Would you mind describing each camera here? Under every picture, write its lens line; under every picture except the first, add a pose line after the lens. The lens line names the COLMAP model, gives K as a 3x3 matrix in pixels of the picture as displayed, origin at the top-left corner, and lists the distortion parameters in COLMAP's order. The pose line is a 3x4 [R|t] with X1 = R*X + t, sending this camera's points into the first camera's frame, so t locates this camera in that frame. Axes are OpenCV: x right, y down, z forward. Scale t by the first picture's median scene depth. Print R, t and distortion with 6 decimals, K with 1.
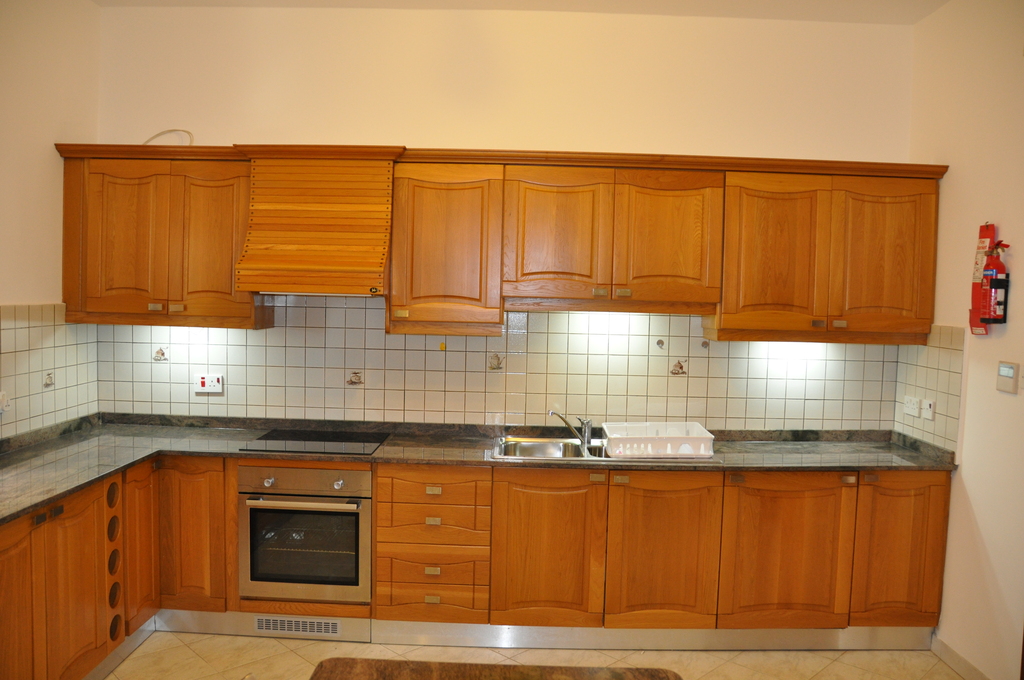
lens RADIAL K [[795.4, 0, 512.0], [0, 795.4, 340.0], [0, 0, 1]] dist [-0.154823, 0.110603]
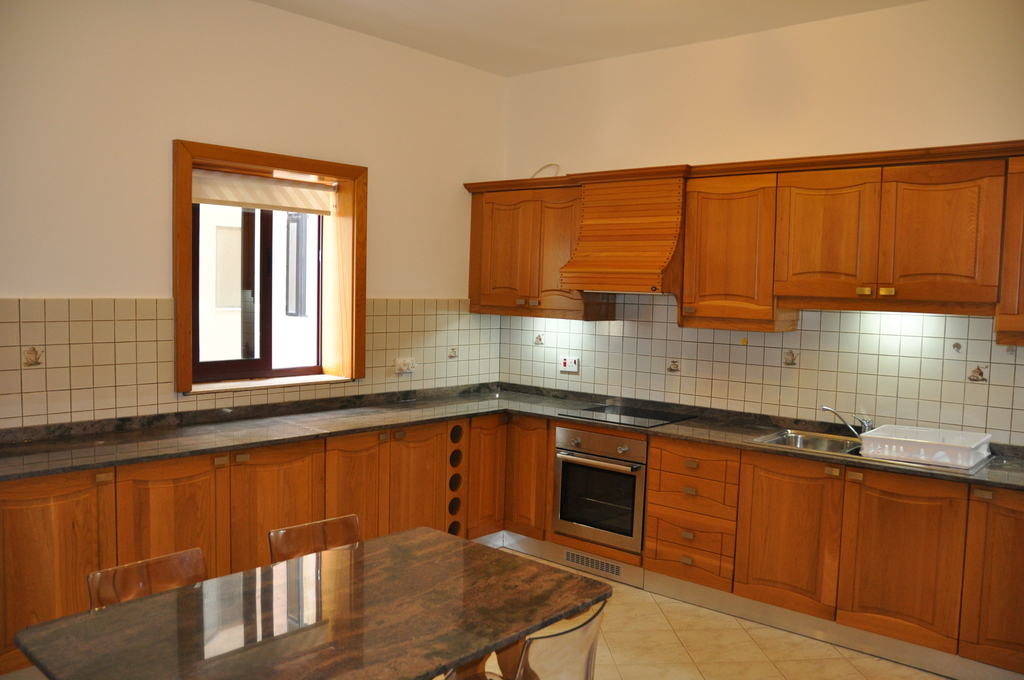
lens RADIAL K [[795.4, 0, 512.0], [0, 795.4, 340.0], [0, 0, 1]] dist [-0.154823, 0.110603]
pose [[0.758190, 0.036203, -0.651027, 0.409787], [-0.041635, 0.999108, 0.007071, 0.012940], [0.650702, 0.021744, 0.759021, -0.033472]]
